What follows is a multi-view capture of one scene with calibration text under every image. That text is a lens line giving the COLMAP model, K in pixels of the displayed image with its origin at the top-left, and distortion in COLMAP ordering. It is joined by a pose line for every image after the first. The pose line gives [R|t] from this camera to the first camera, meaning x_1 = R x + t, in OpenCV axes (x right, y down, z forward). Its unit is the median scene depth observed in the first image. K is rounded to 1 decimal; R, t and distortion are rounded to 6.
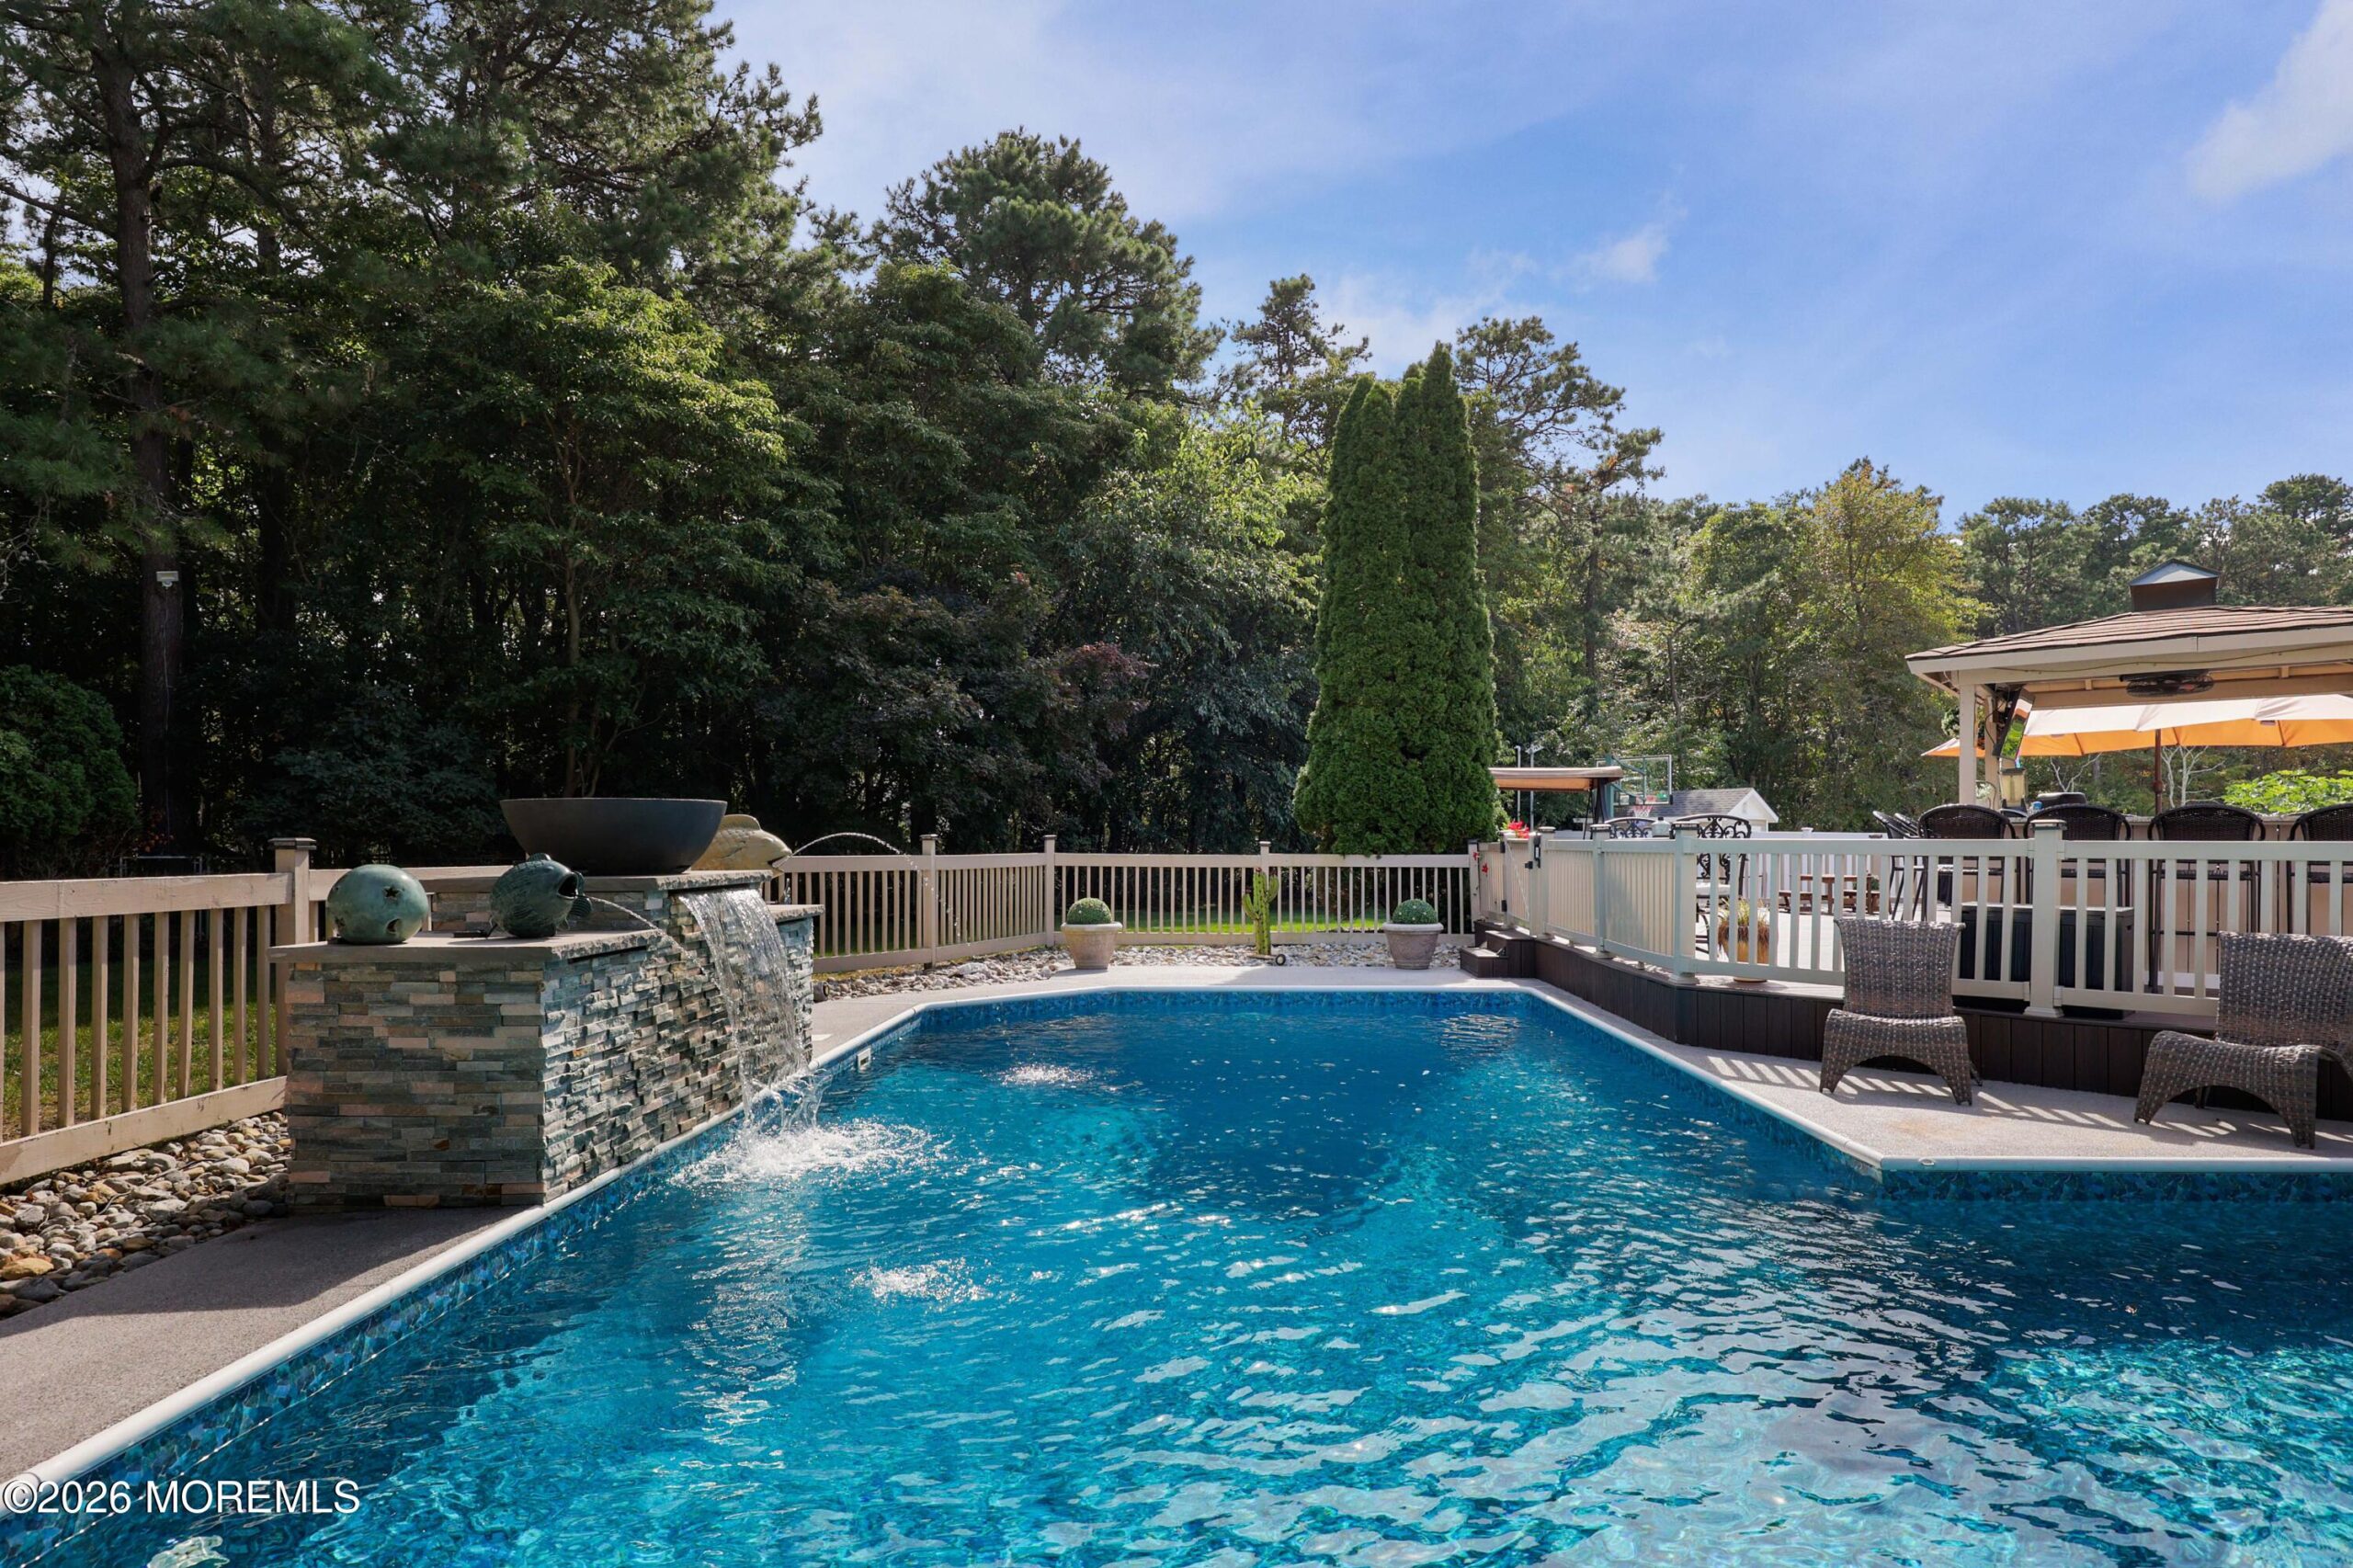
lens RADIAL K [[1320.4, 0, 1216.1], [0, 1320.4, 837.3], [0, 0, 1]] dist [-0.002445, -0.000771]
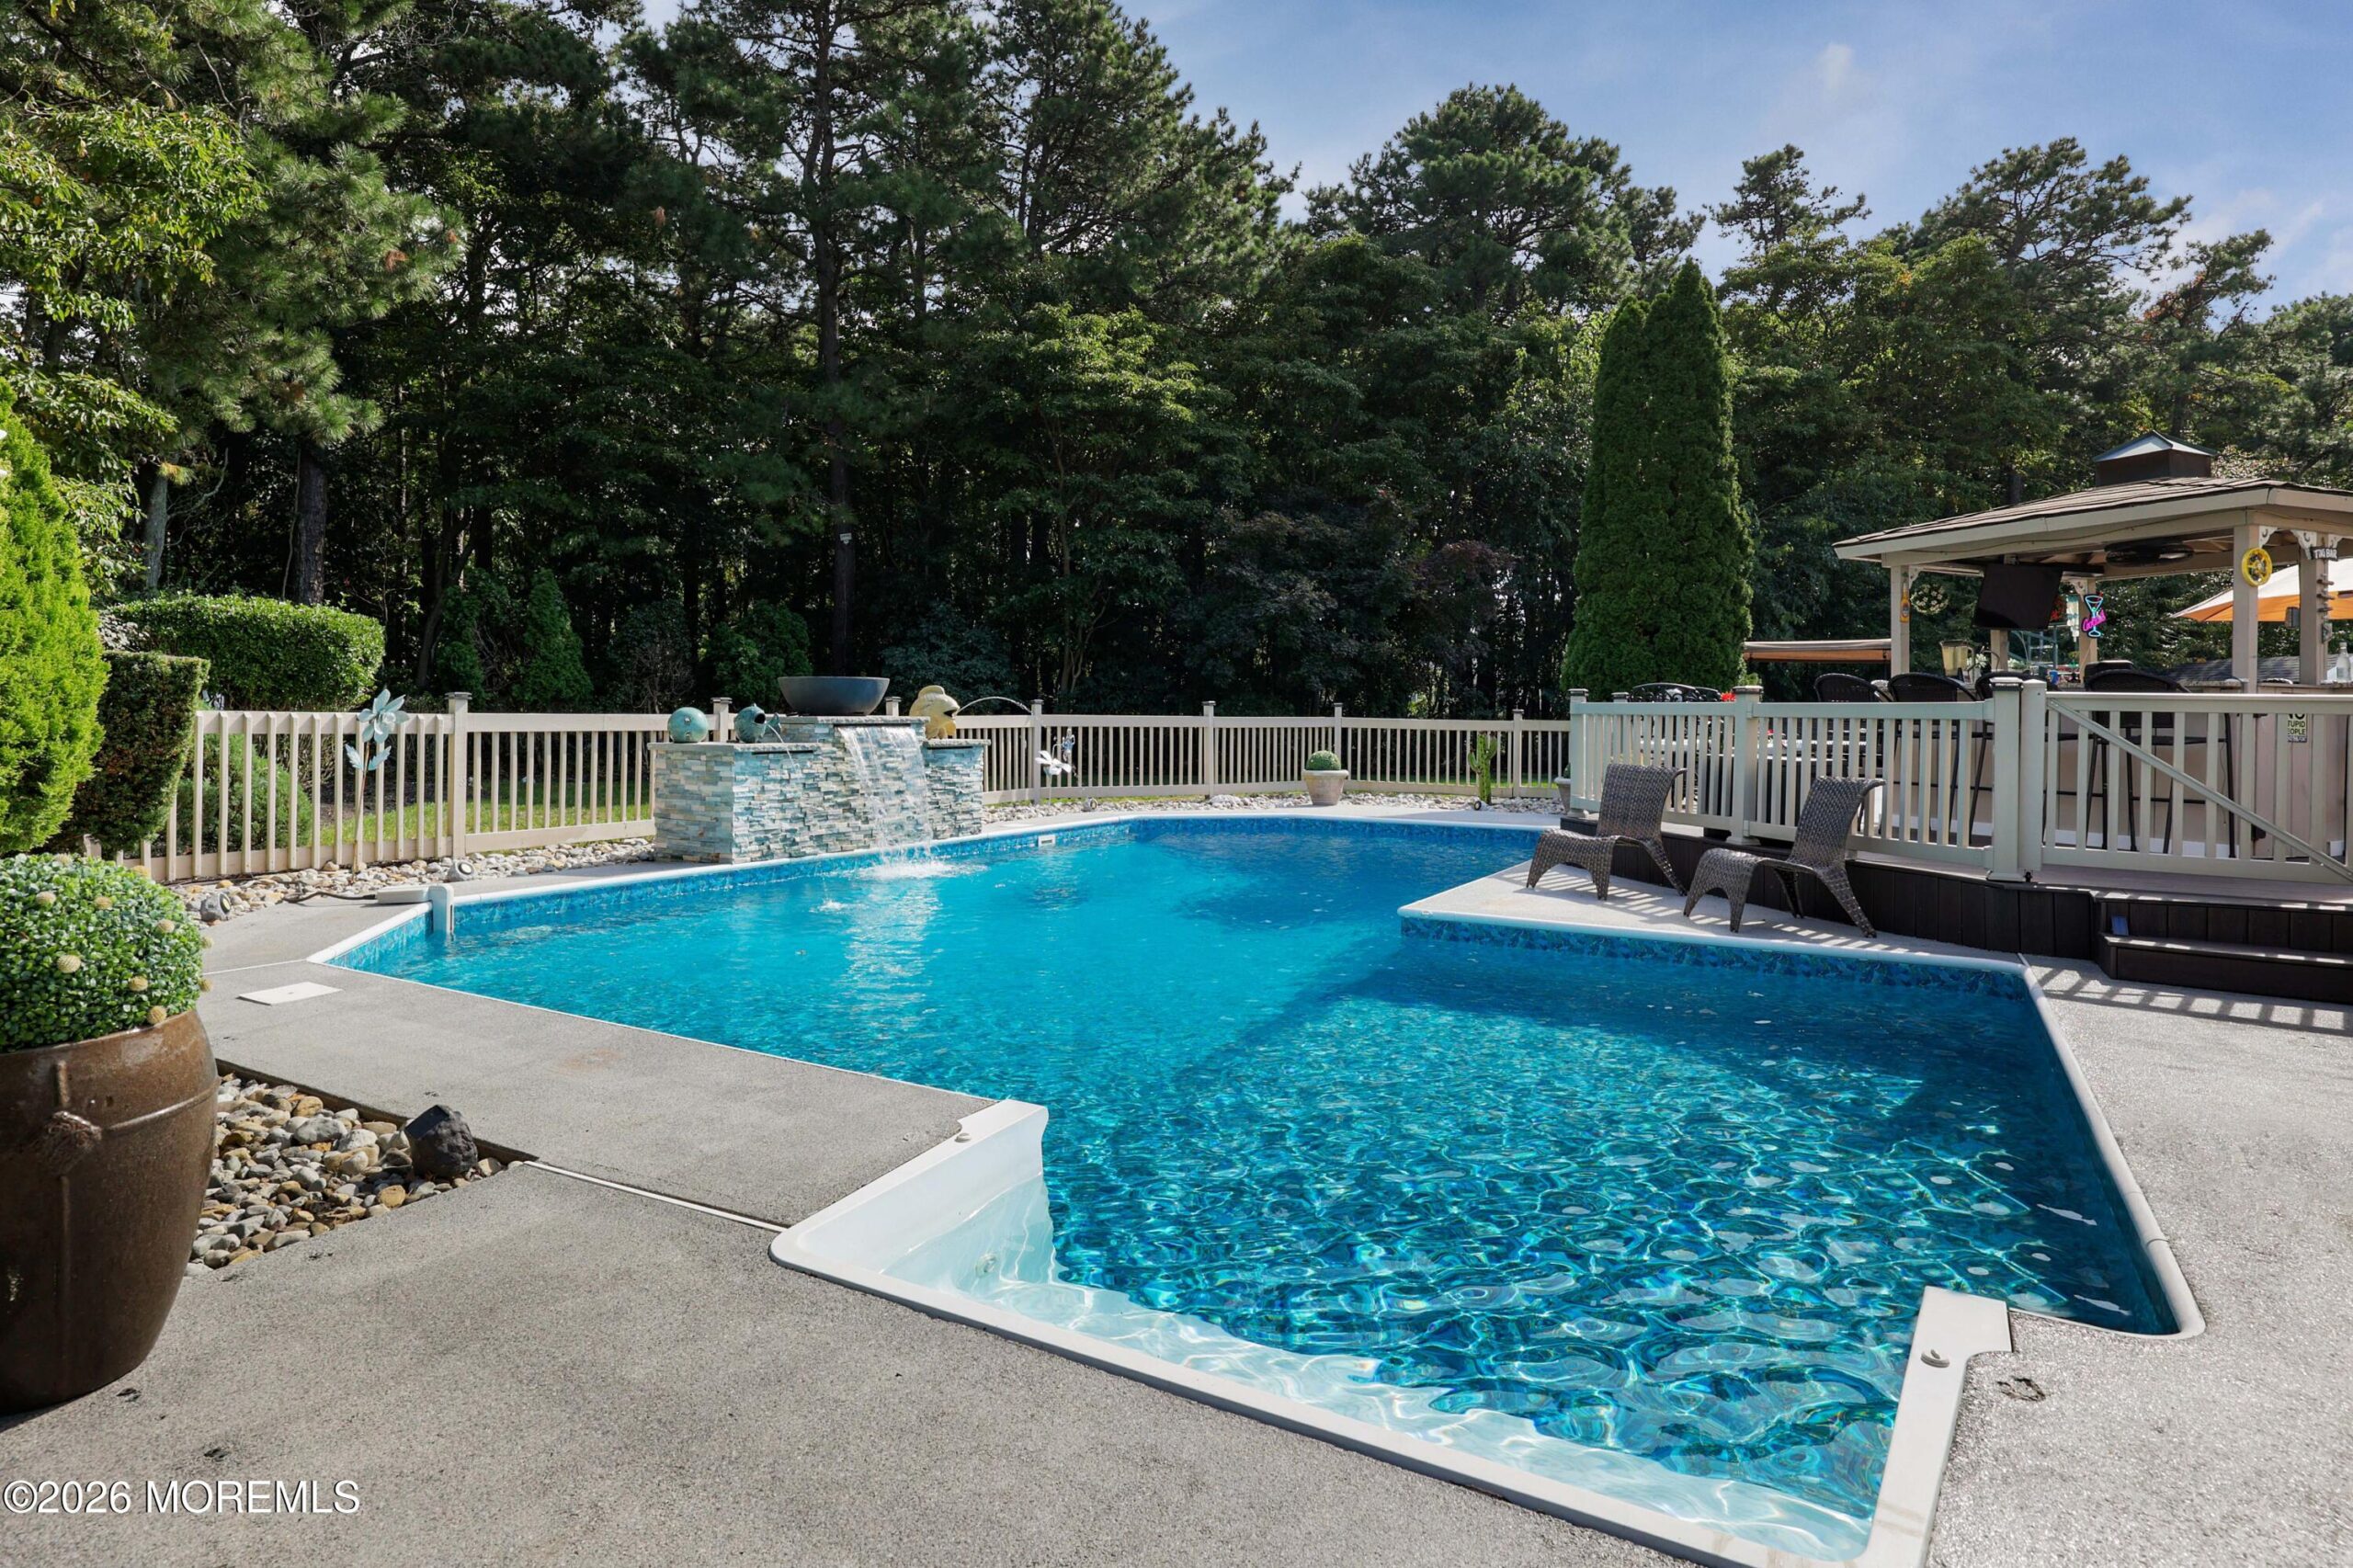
lens RADIAL K [[1257.4, 0, 1176.0], [0, 1257.4, 711.8], [0, 0, 1]] dist [0.005183, -0.001282]
pose [[0.869293, 0.005838, -0.494262, 0.308392], [-0.005910, 0.999982, 0.001416, 0.005327], [0.494261, 0.001690, 0.869312, -0.119323]]
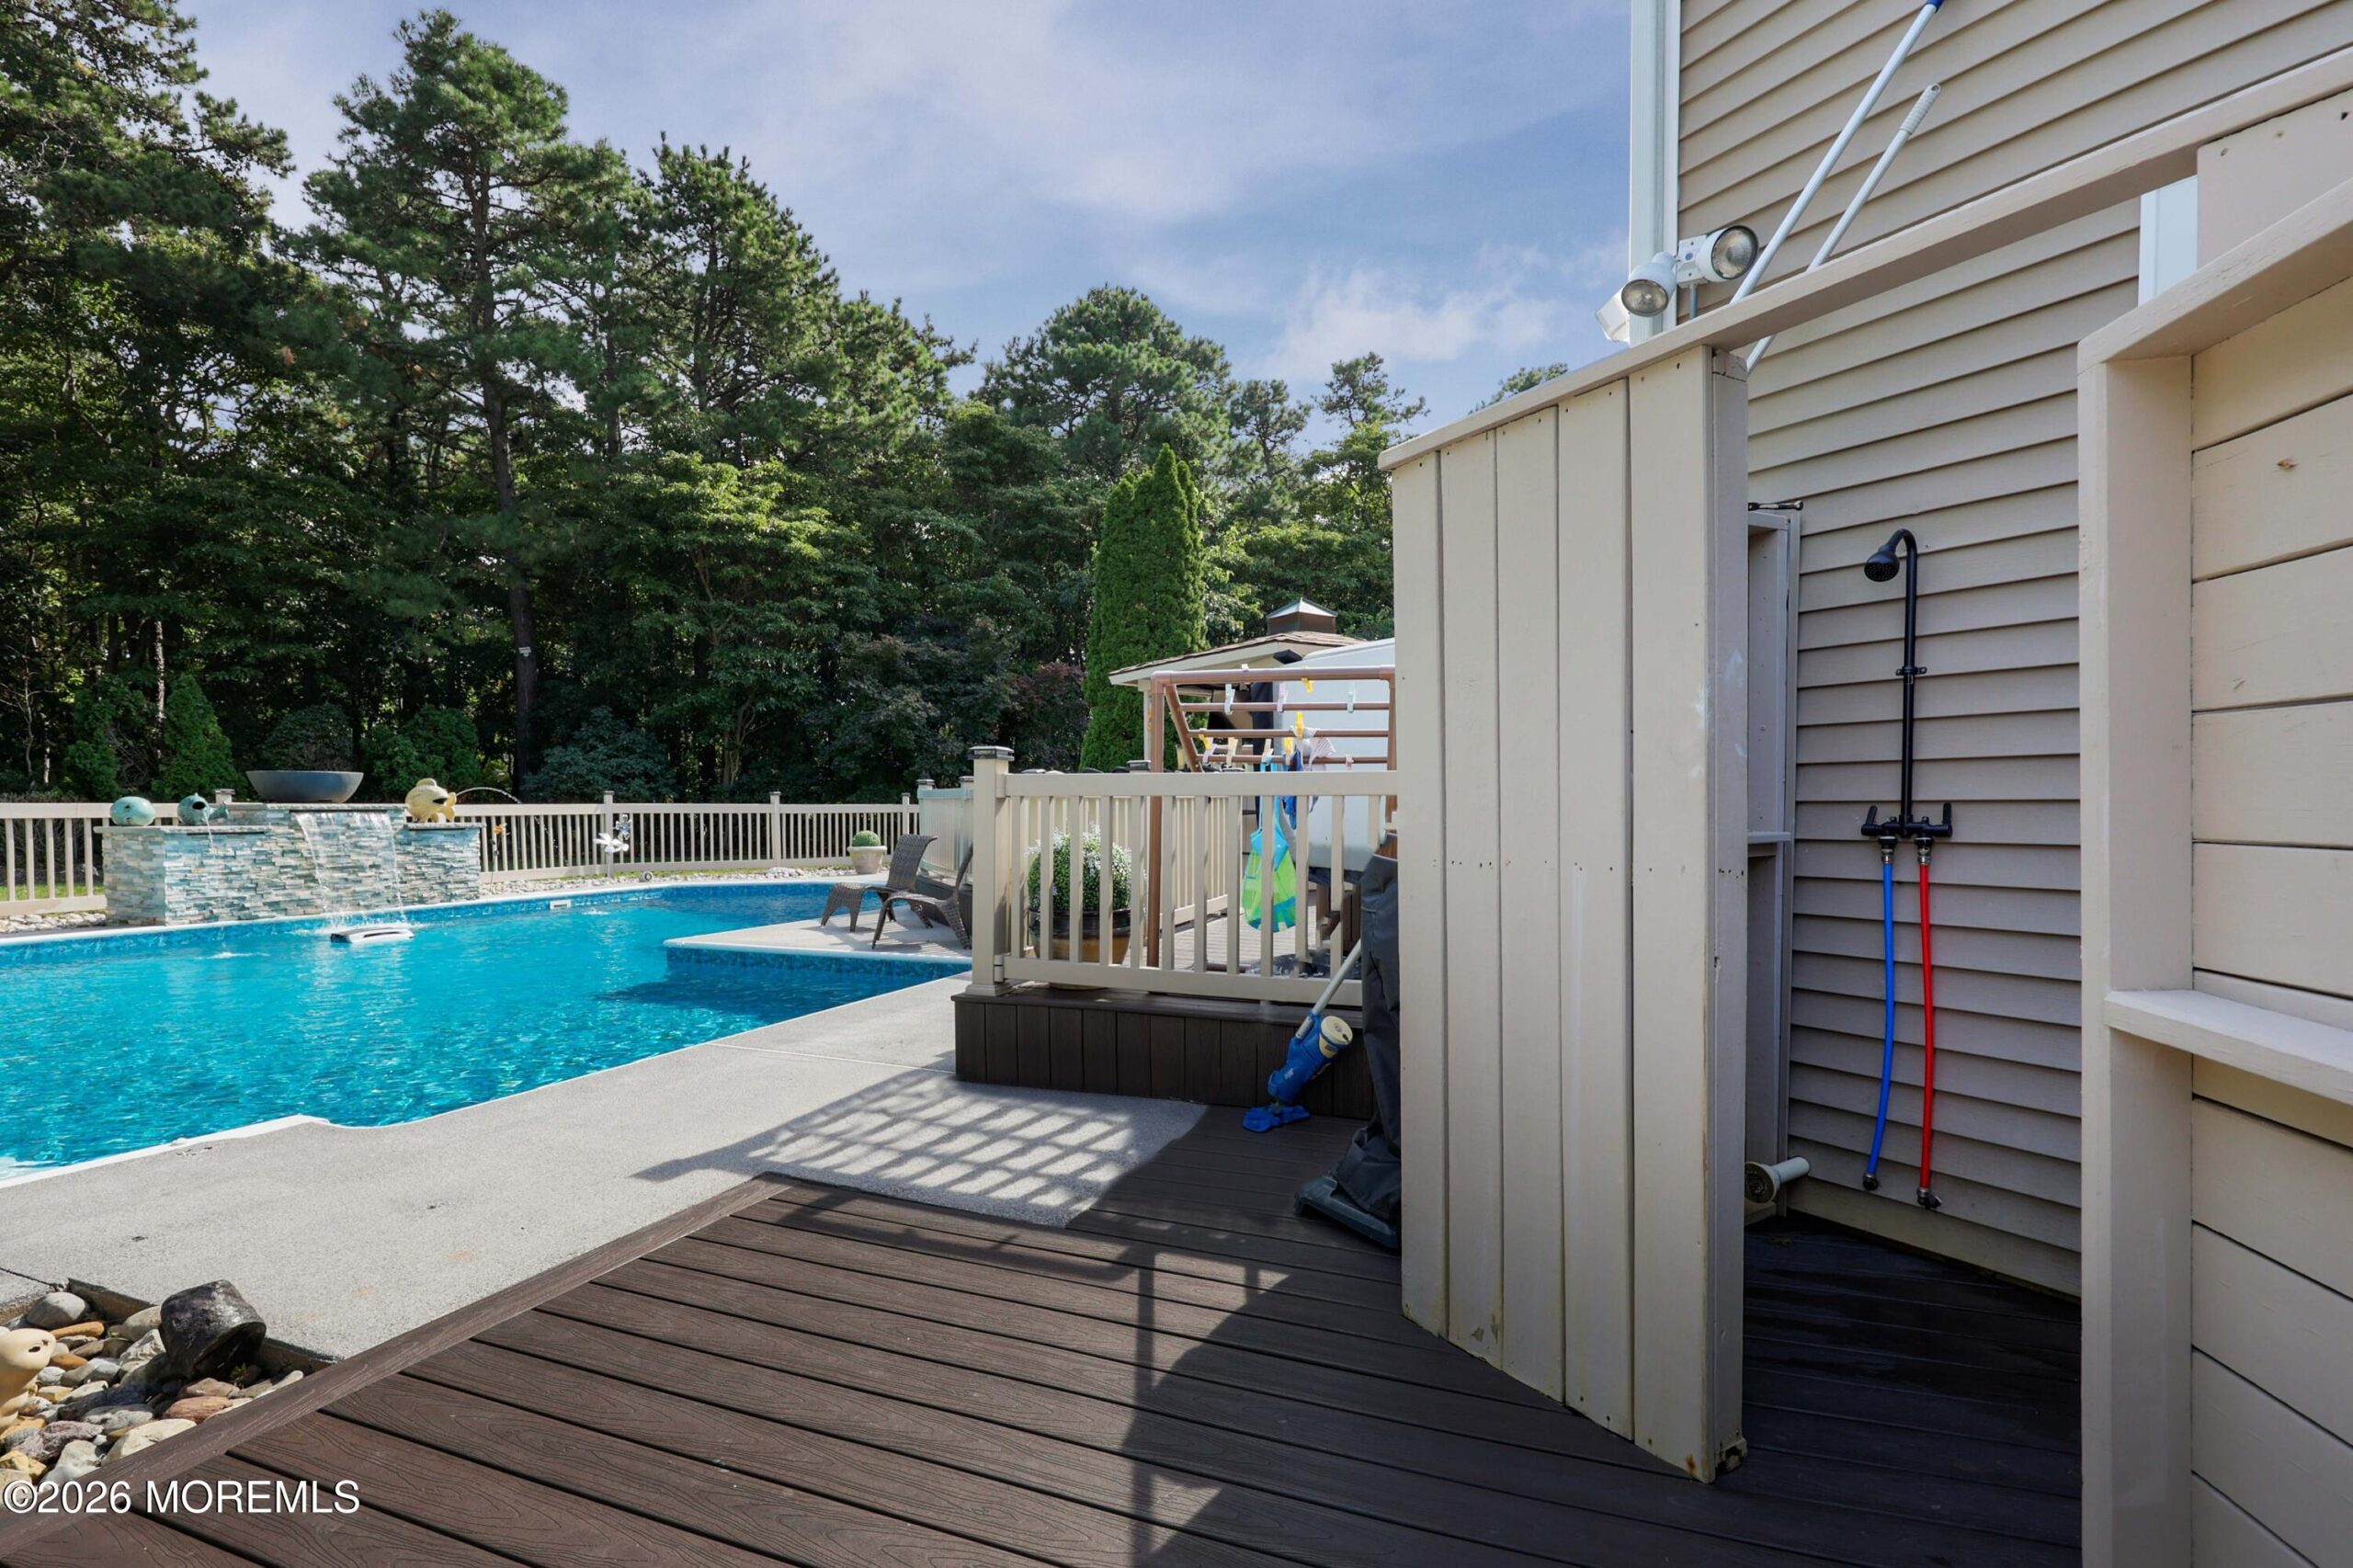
lens RADIAL K [[1067.2, 0, 1193.7], [0, 1067.2, 848.7], [0, 0, 1]] dist [0.001090, 0.000281]
pose [[0.944734, 0.015108, -0.327491, 0.568385], [-0.000742, 0.999034, 0.043947, 0.007830], [0.327838, -0.041276, 0.943832, -0.089750]]
